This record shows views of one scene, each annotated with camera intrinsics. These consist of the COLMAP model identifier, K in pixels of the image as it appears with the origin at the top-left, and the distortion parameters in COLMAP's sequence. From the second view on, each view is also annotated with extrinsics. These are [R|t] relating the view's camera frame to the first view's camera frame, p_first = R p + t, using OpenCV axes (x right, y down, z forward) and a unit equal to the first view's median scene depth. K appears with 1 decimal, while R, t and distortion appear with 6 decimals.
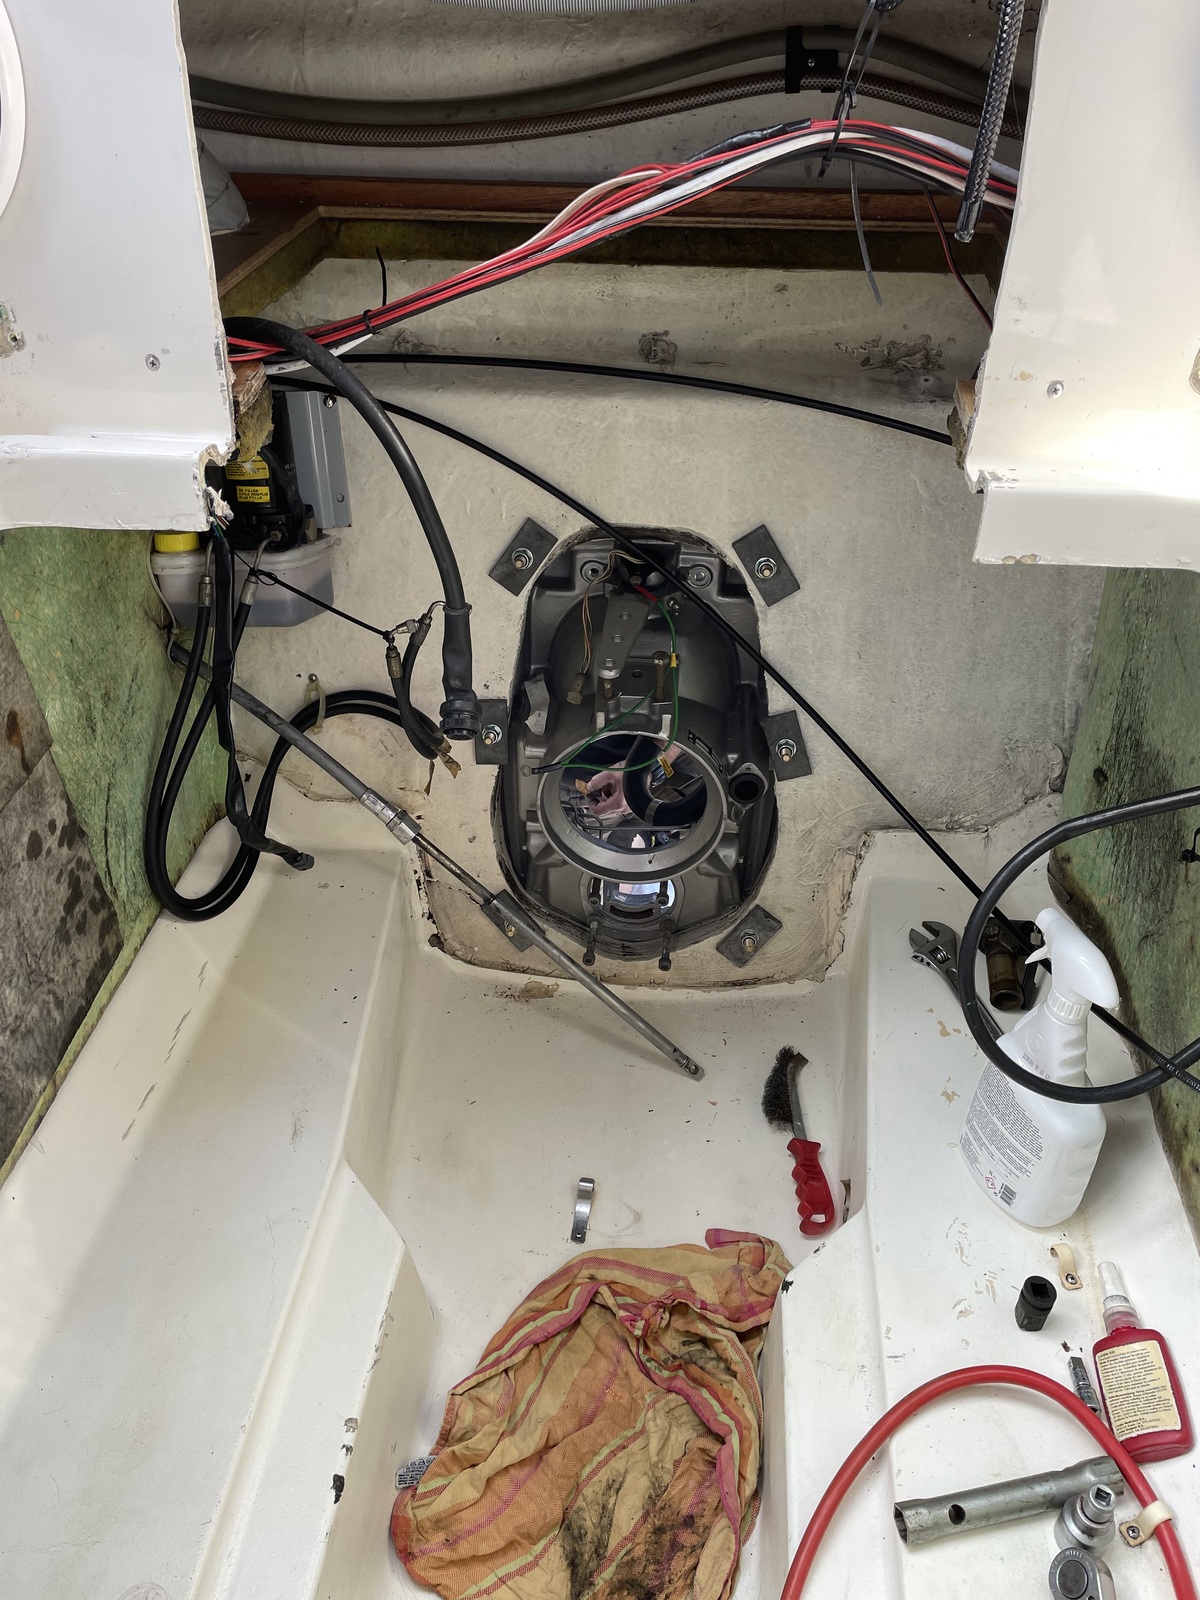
lens RADIAL K [[1212.8, 0, 598.8], [0, 1212.8, 796.4], [0, 0, 1]] dist [0.097825, -0.118392]
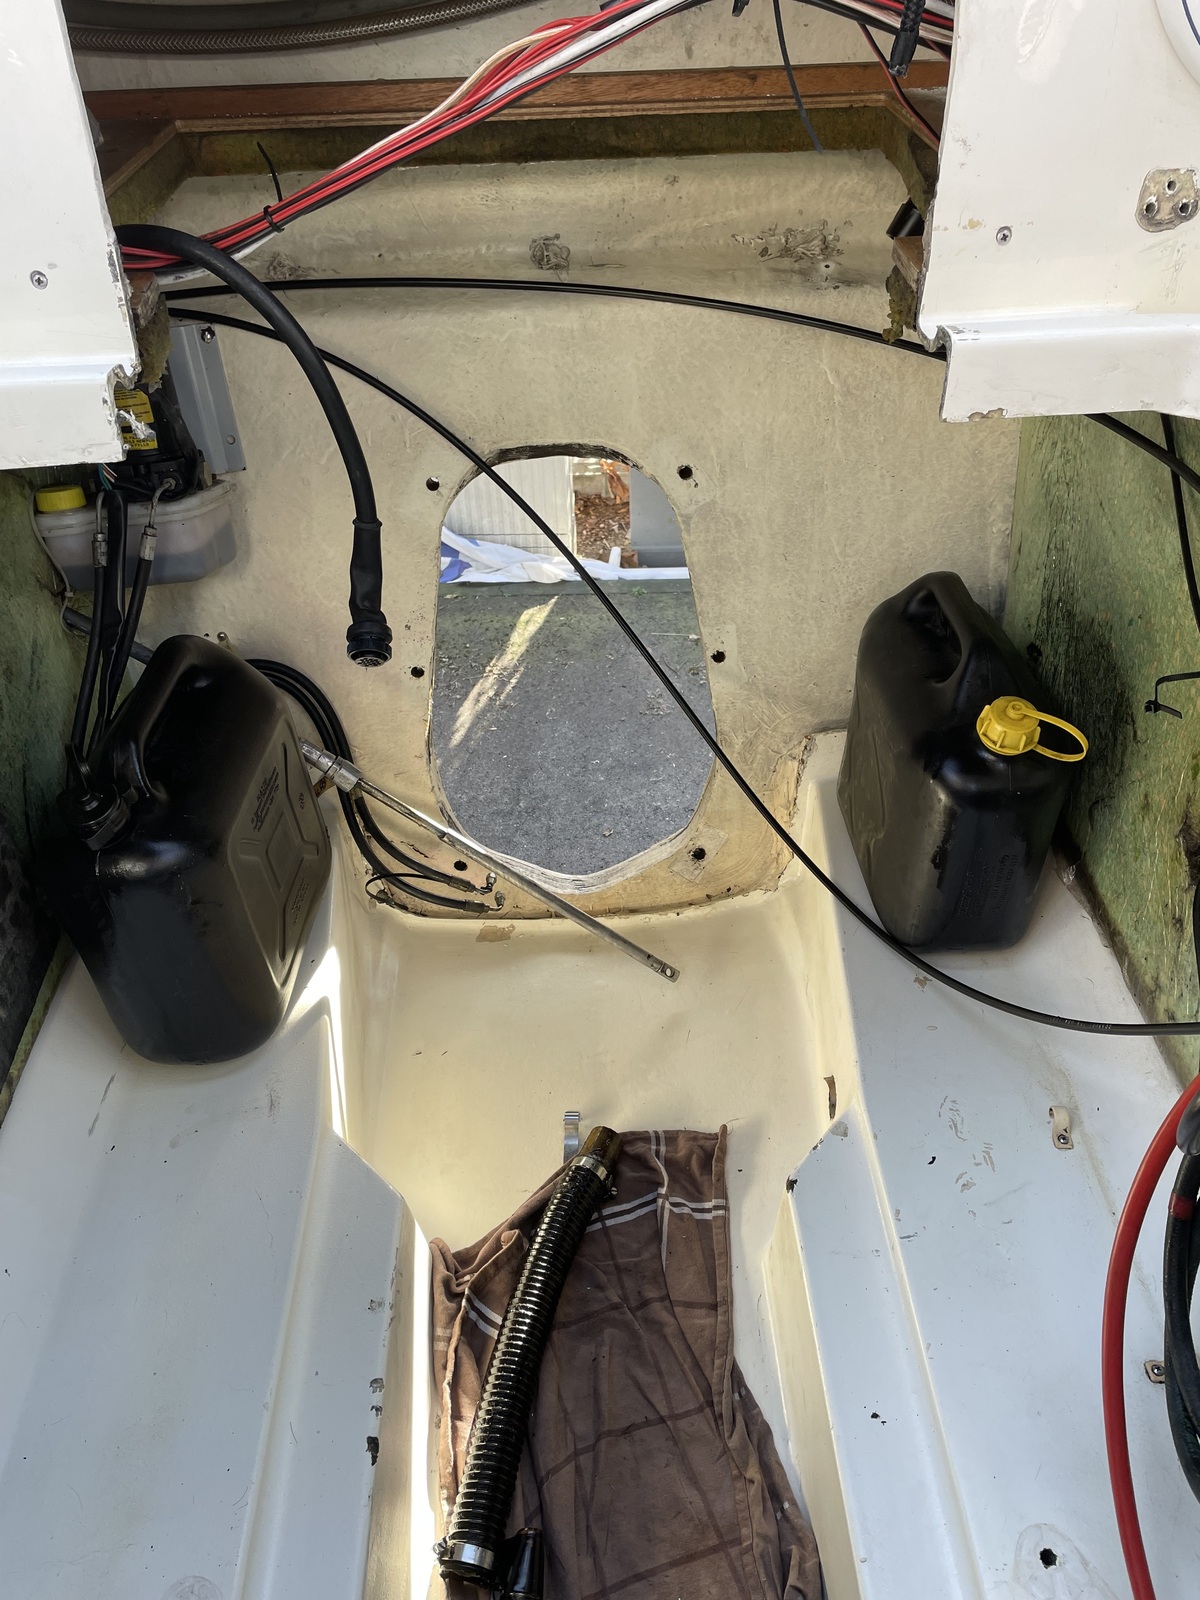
lens RADIAL K [[1209.9, 0, 603.7], [0, 1209.9, 798.7], [0, 0, 1]] dist [0.090012, -0.107841]
pose [[0.989871, -0.111742, 0.087574, -0.042068], [0.107827, 0.992999, 0.048237, 0.016081], [-0.092351, -0.038306, 0.994989, 0.026568]]
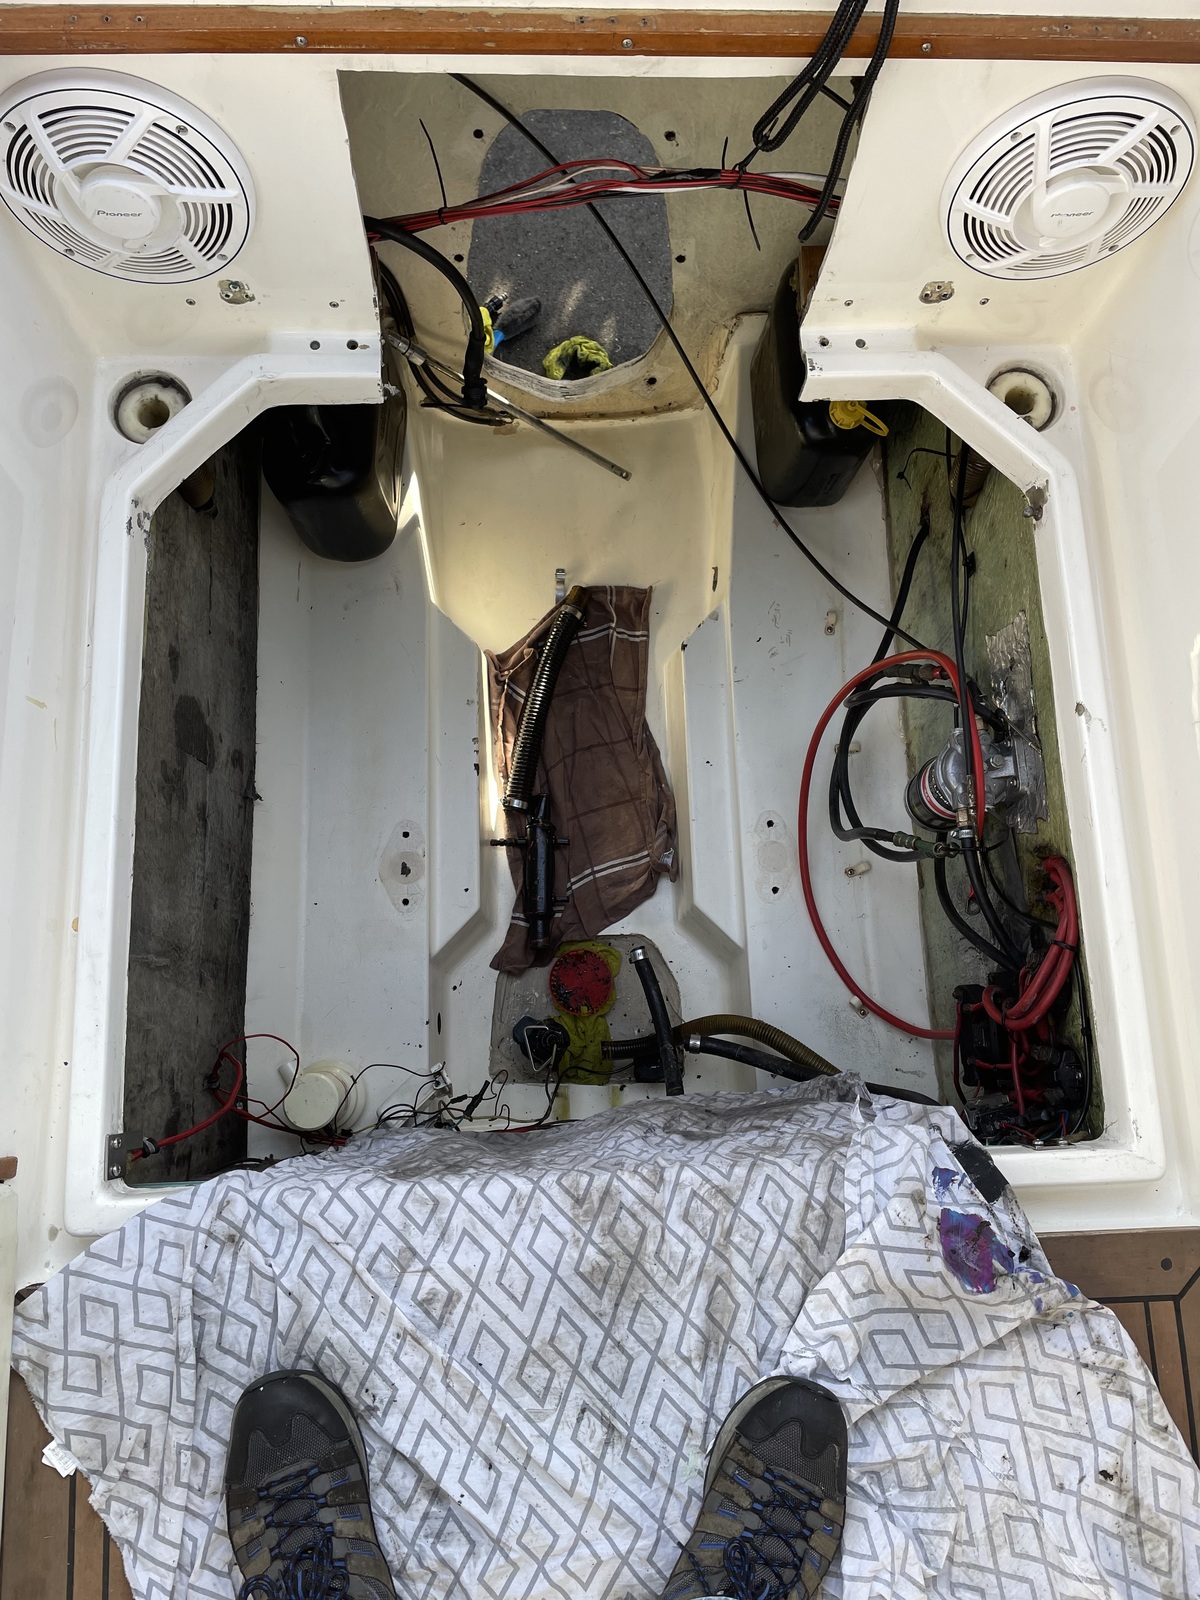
lens RADIAL K [[1209.9, 0, 603.7], [0, 1209.9, 798.7], [0, 0, 1]] dist [0.090012, -0.107841]
pose [[0.989831, -0.116387, 0.081785, -0.122885], [0.032802, 0.746200, 0.664913, -0.551543], [-0.138415, -0.655469, 0.742430, -0.428712]]
